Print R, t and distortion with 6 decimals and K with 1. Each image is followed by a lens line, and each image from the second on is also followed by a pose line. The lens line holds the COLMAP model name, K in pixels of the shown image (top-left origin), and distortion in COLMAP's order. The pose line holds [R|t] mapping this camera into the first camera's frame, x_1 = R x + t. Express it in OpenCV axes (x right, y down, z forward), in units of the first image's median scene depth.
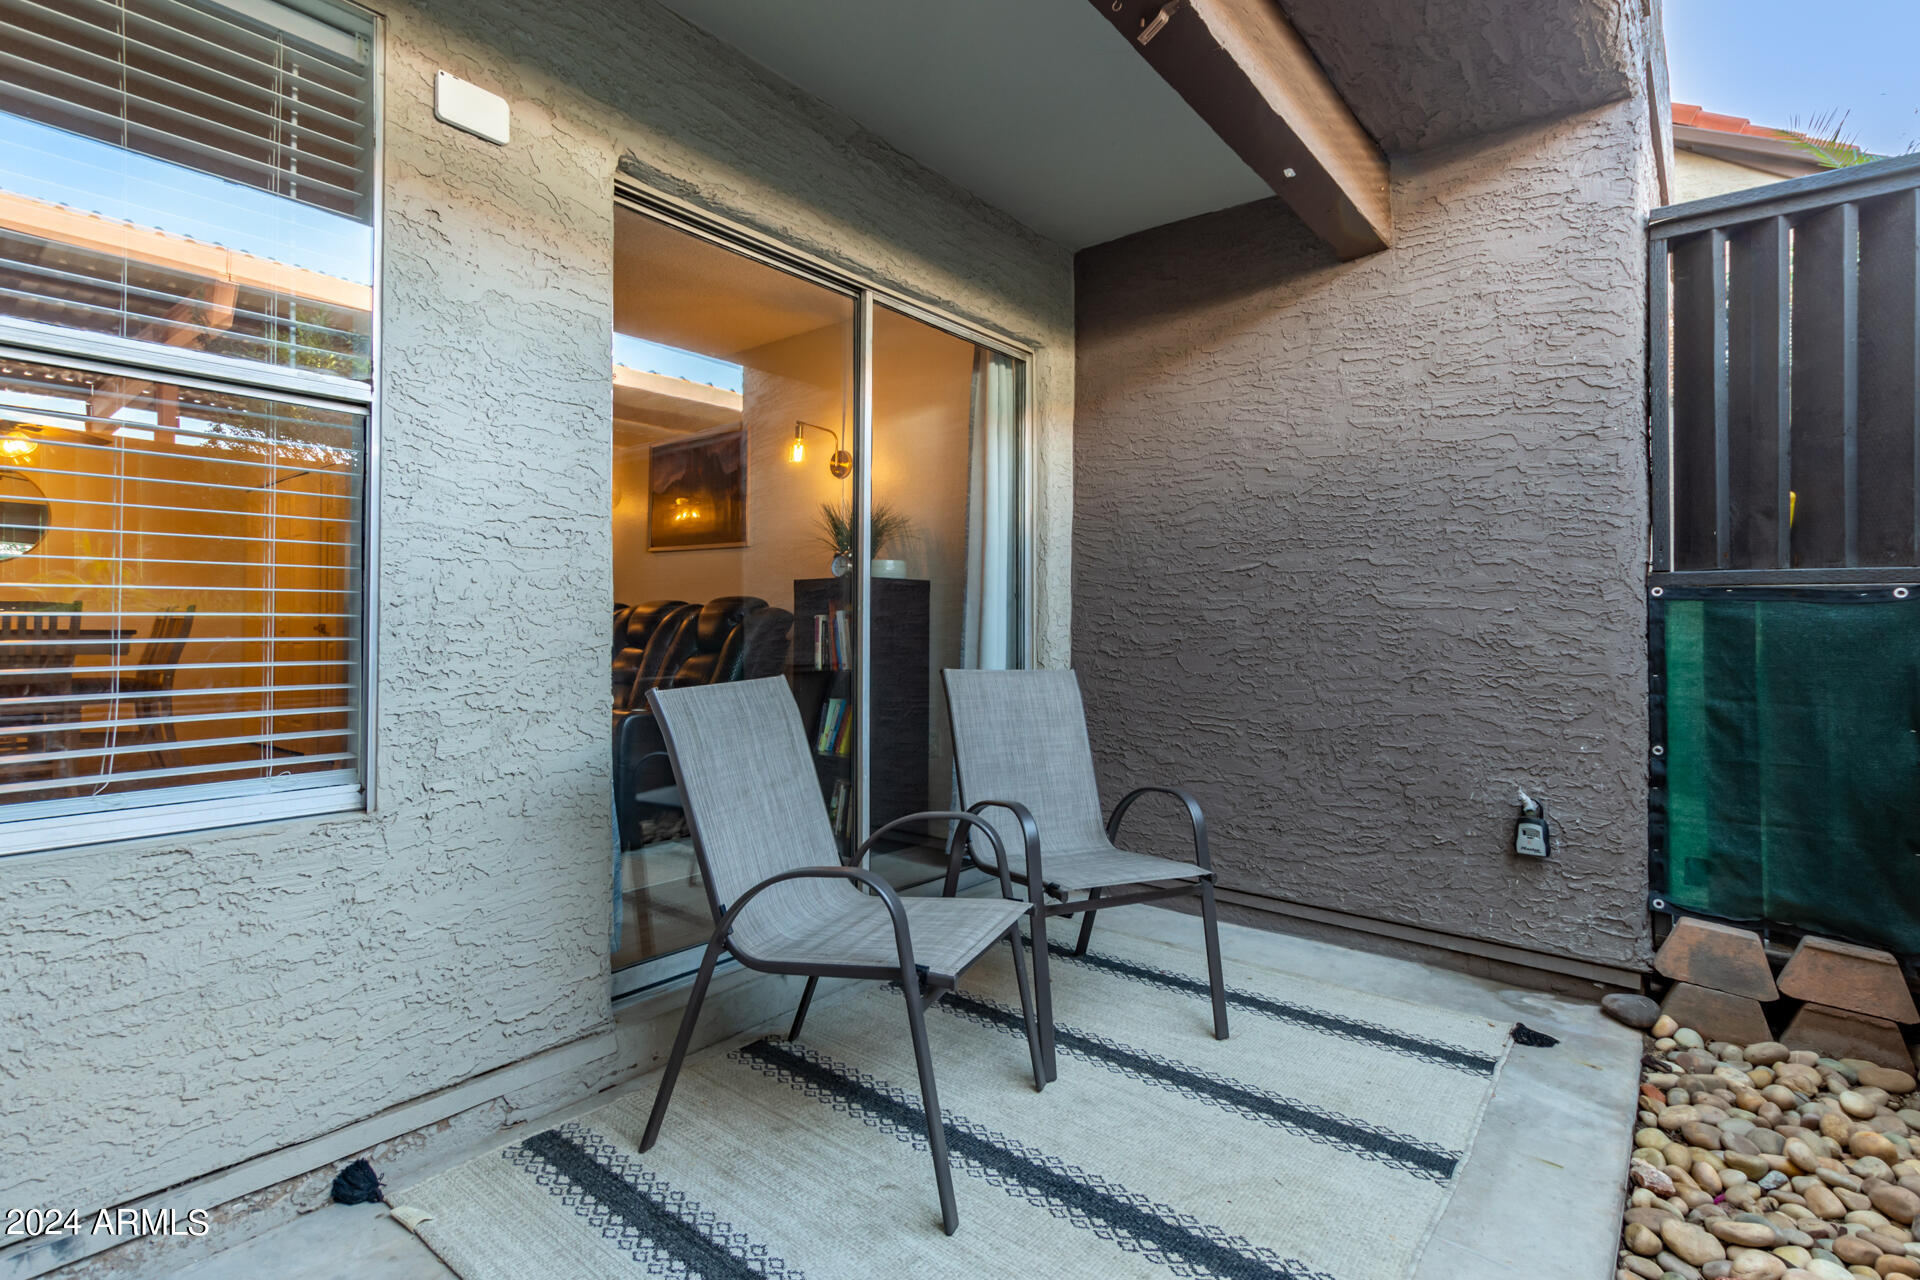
lens RADIAL K [[909.5, 0, 958.4], [0, 909.5, 613.7], [0, 0, 1]] dist [0.003216, -0.000009]
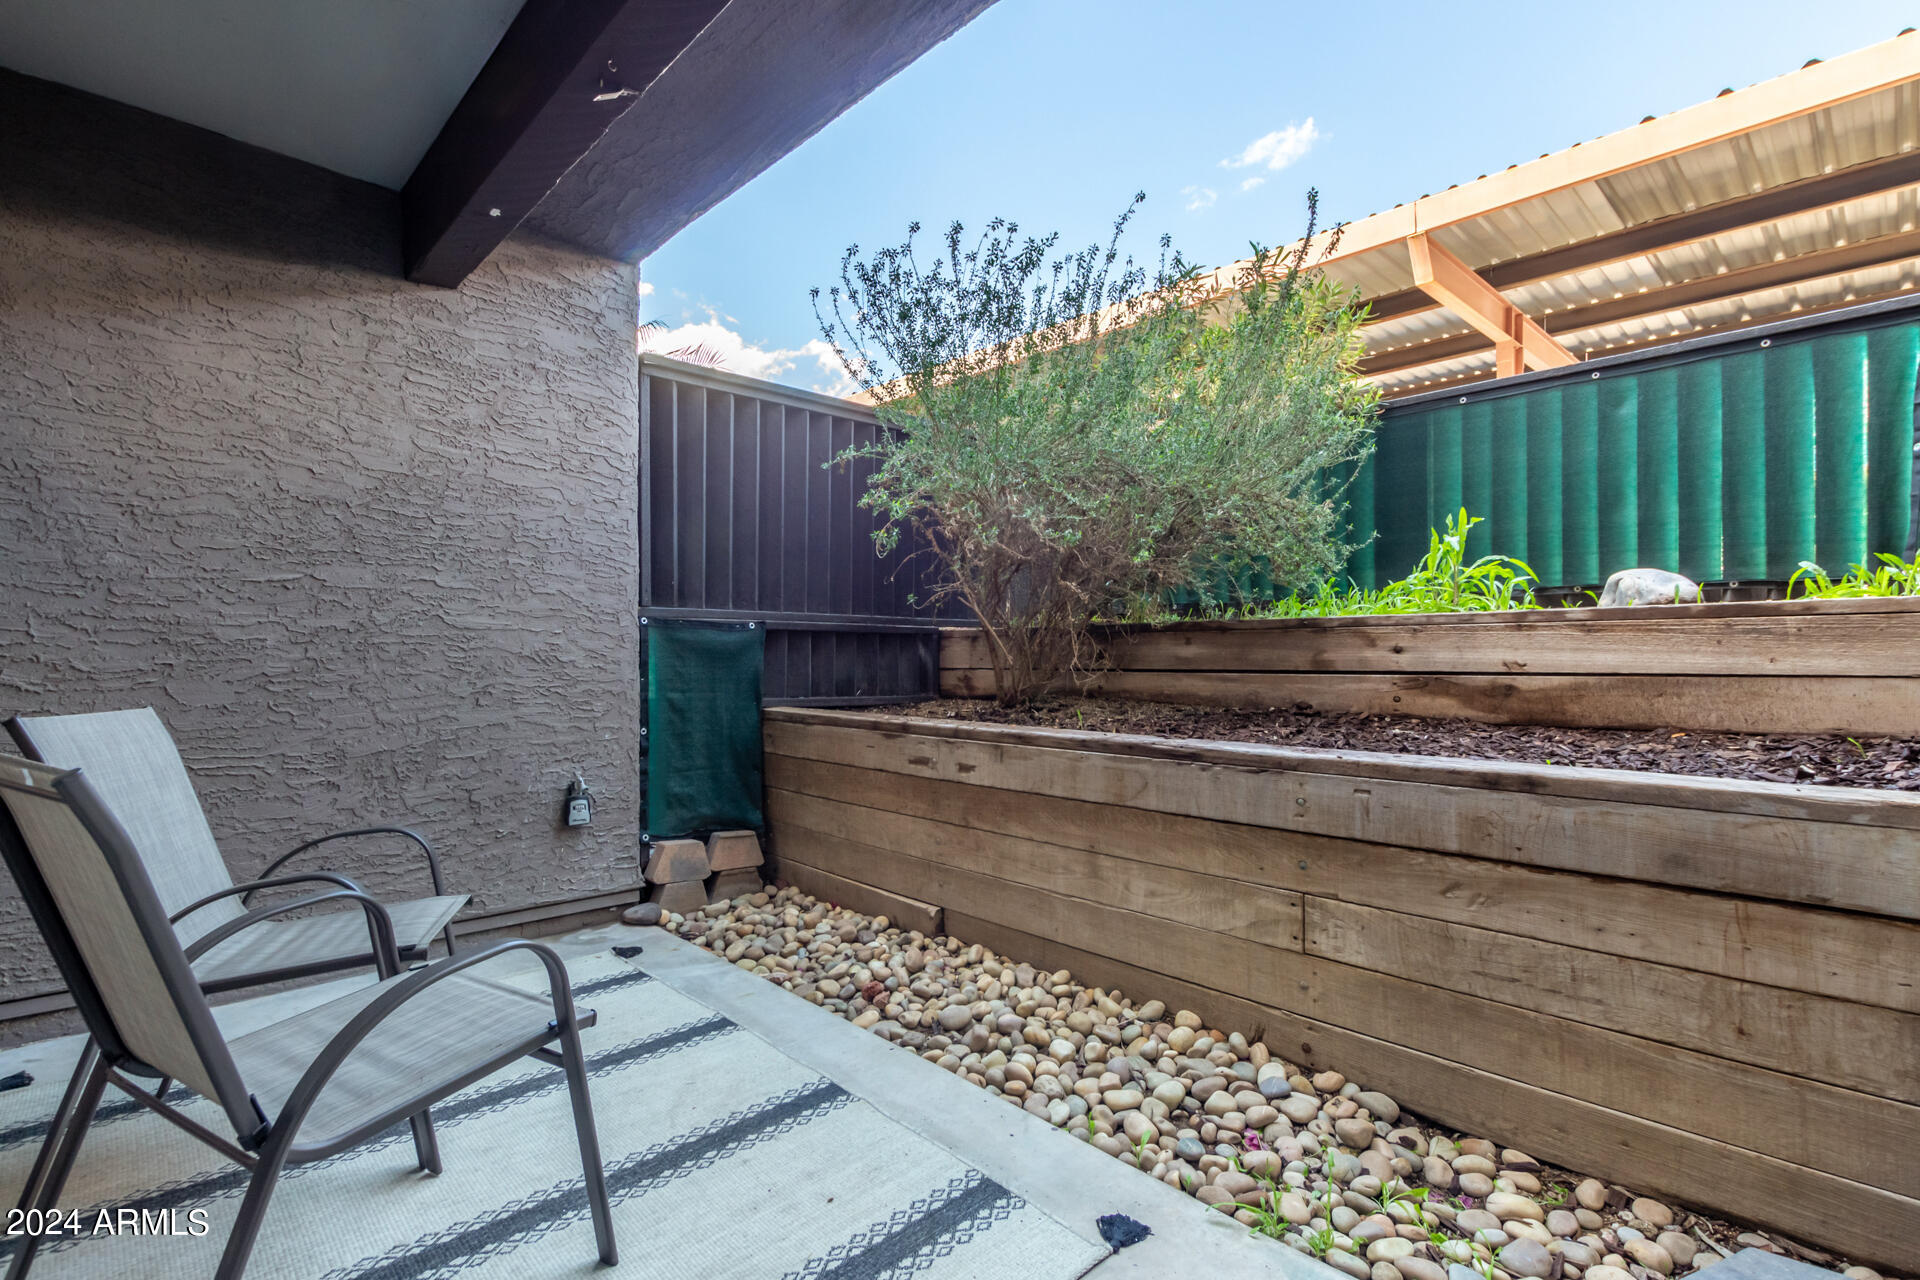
lens RADIAL K [[918.7, 0, 960.0], [0, 918.7, 640.0], [0, 0, 1]] dist [-0.001415, -0.000502]
pose [[0.129019, 0.000881, 0.991642, -0.531803], [-0.012919, 0.999916, 0.000792, -0.001149], [-0.991558, -0.012913, 0.129020, 0.284879]]
